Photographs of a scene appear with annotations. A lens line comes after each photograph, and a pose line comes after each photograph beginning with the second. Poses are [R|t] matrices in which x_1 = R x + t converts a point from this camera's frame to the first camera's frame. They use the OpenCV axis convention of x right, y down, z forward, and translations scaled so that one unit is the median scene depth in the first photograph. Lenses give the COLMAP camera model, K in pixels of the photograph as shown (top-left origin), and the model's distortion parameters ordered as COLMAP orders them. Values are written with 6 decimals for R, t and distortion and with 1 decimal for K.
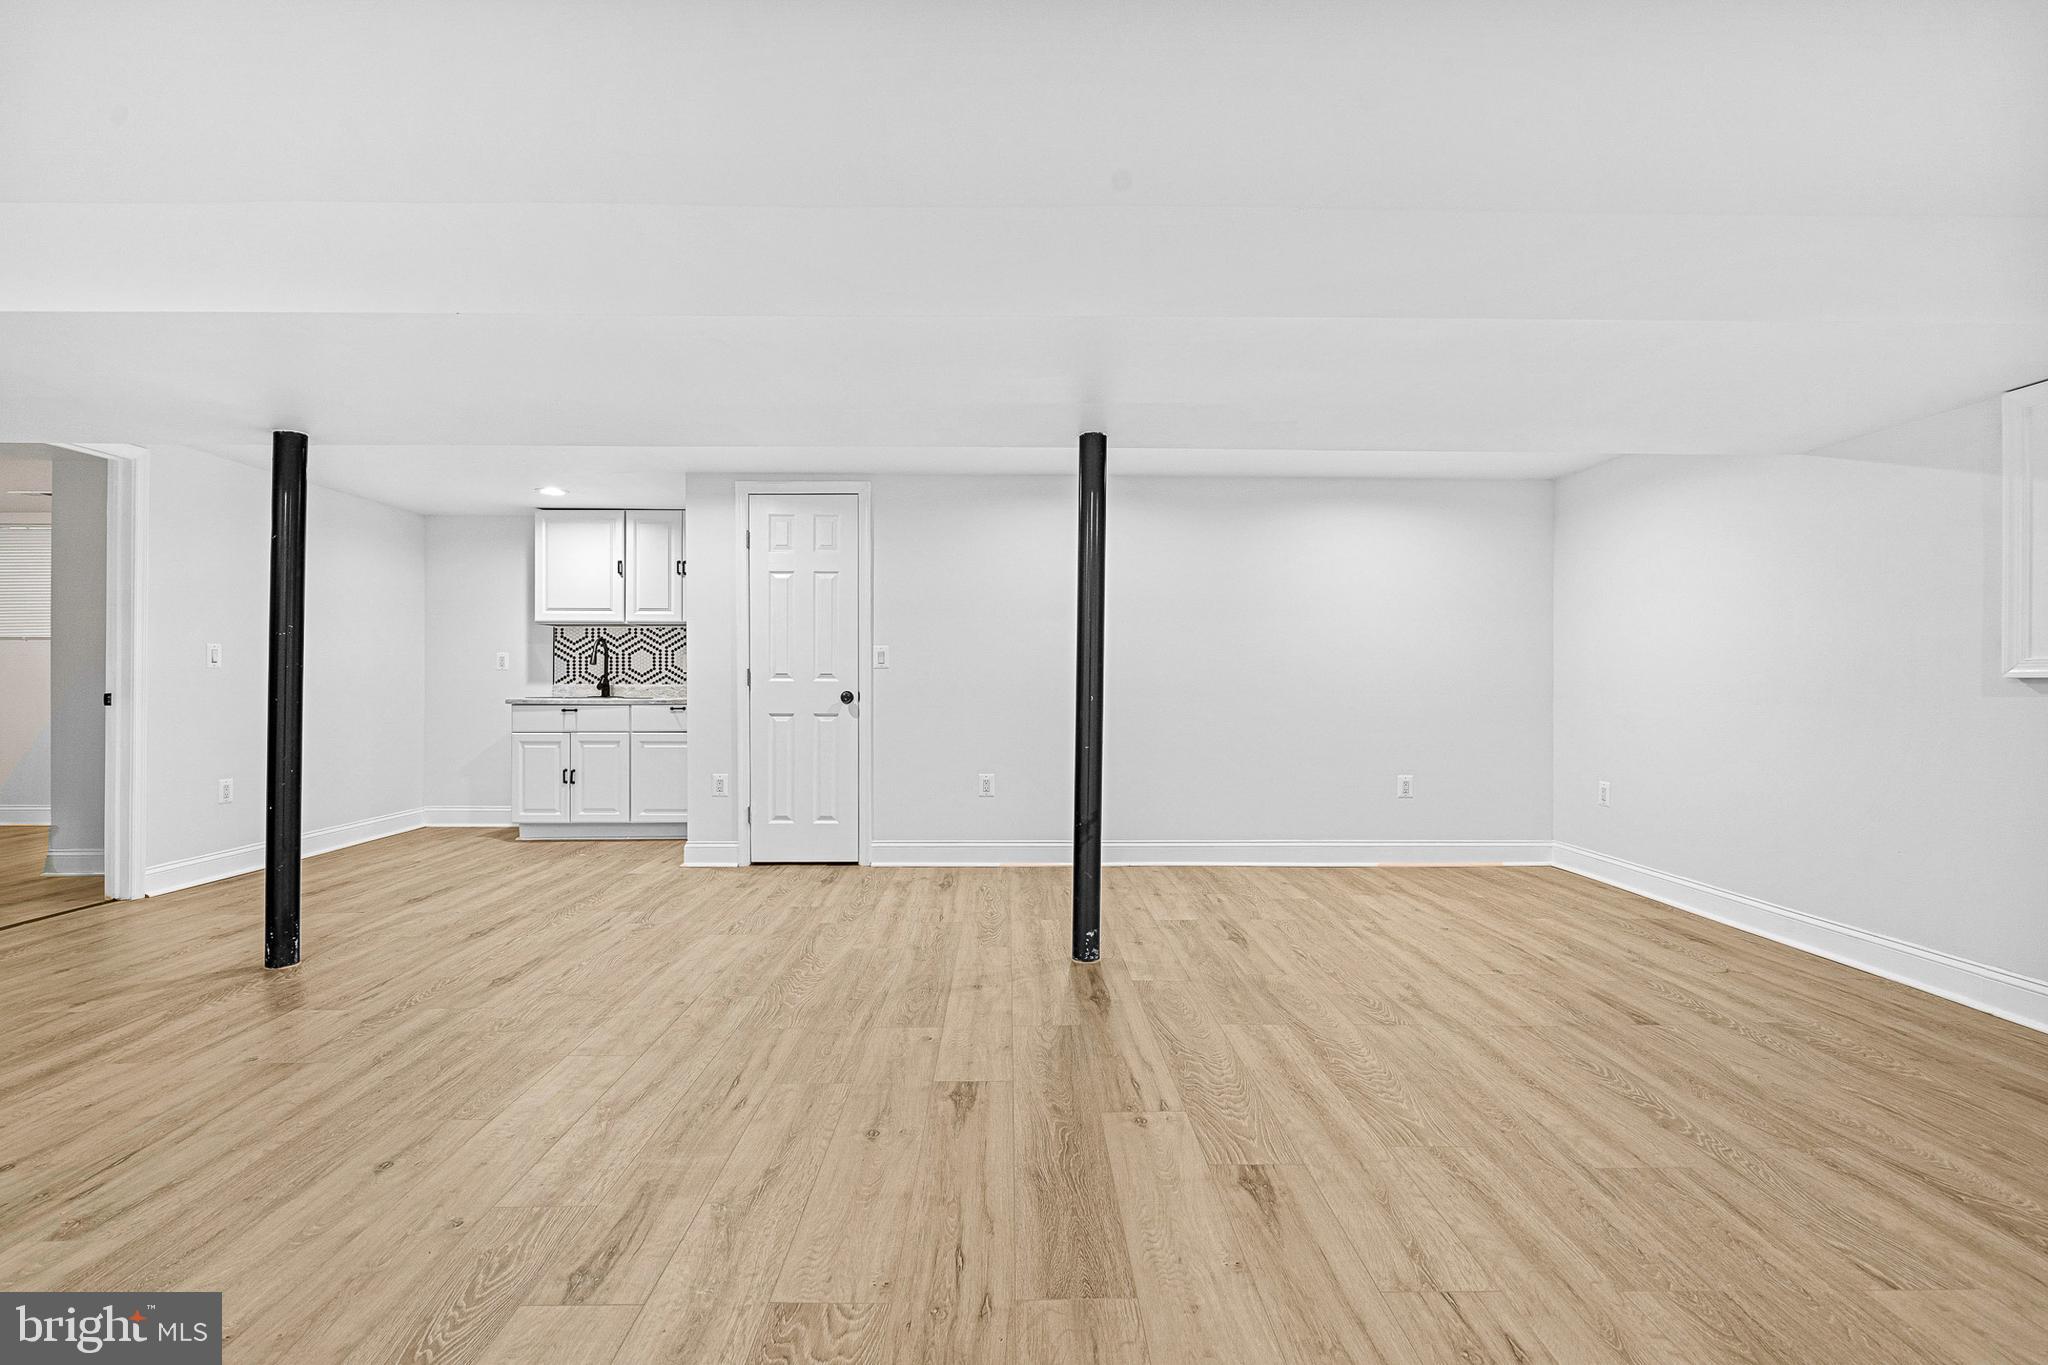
lens RADIAL K [[927.7, 0, 1020.4], [0, 927.7, 682.8], [0, 0, 1]] dist [-0.004783, 0.001707]
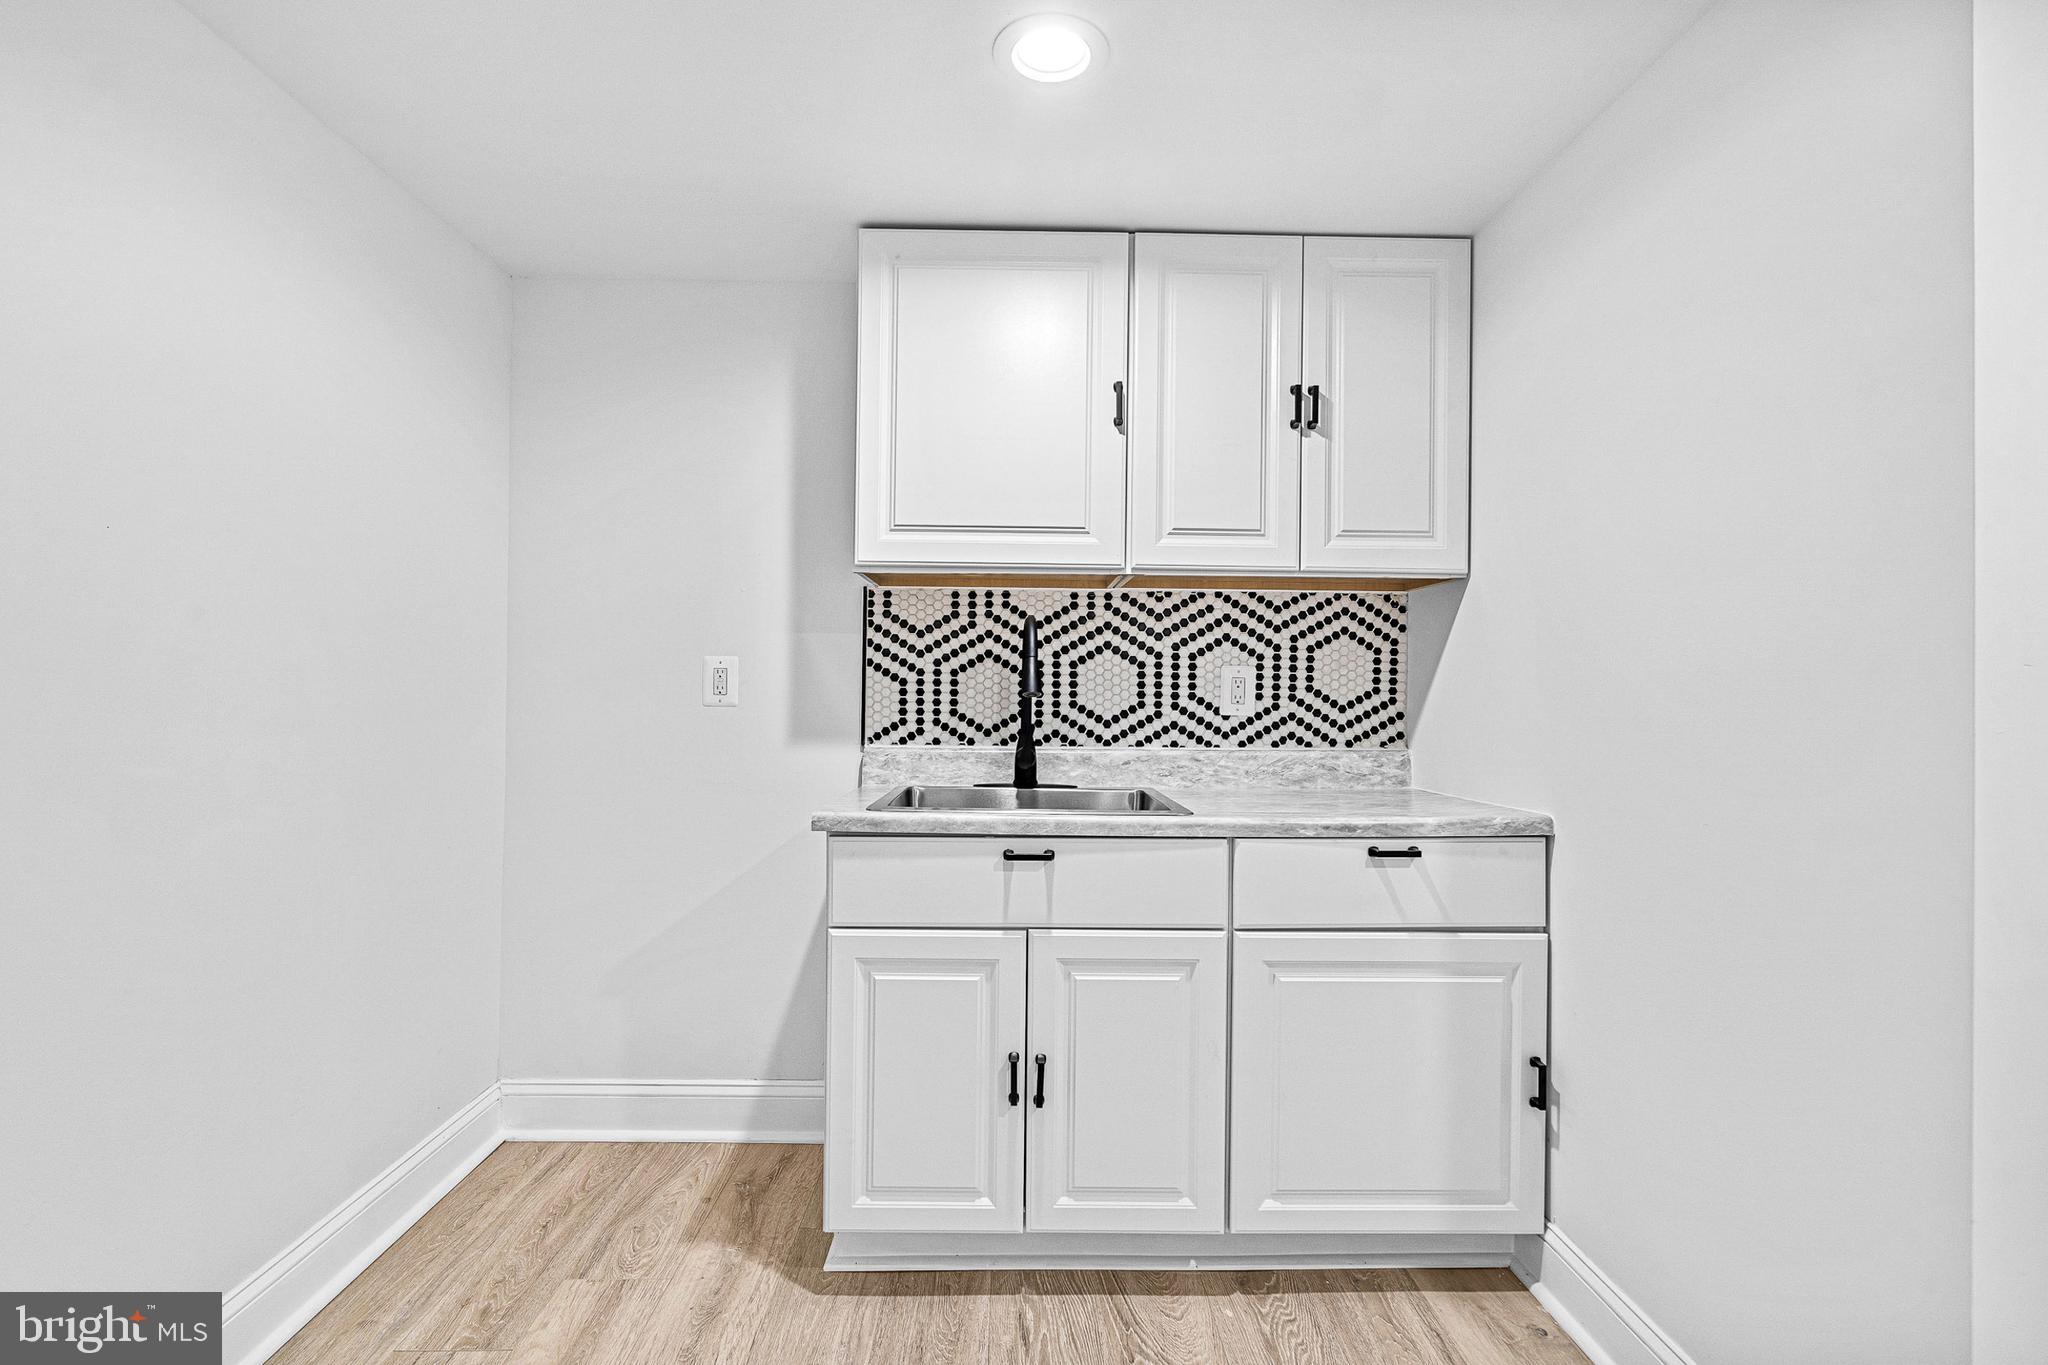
lens RADIAL K [[927.7, 0, 1007.0], [0, 927.7, 677.7], [0, 0, 1]] dist [-0.004783, 0.001707]
pose [[0.999945, 0.009075, 0.005349, -0.456256], [-0.009040, 0.999937, -0.006633, -0.023146], [-0.005409, 0.006585, 0.999964, 0.647806]]
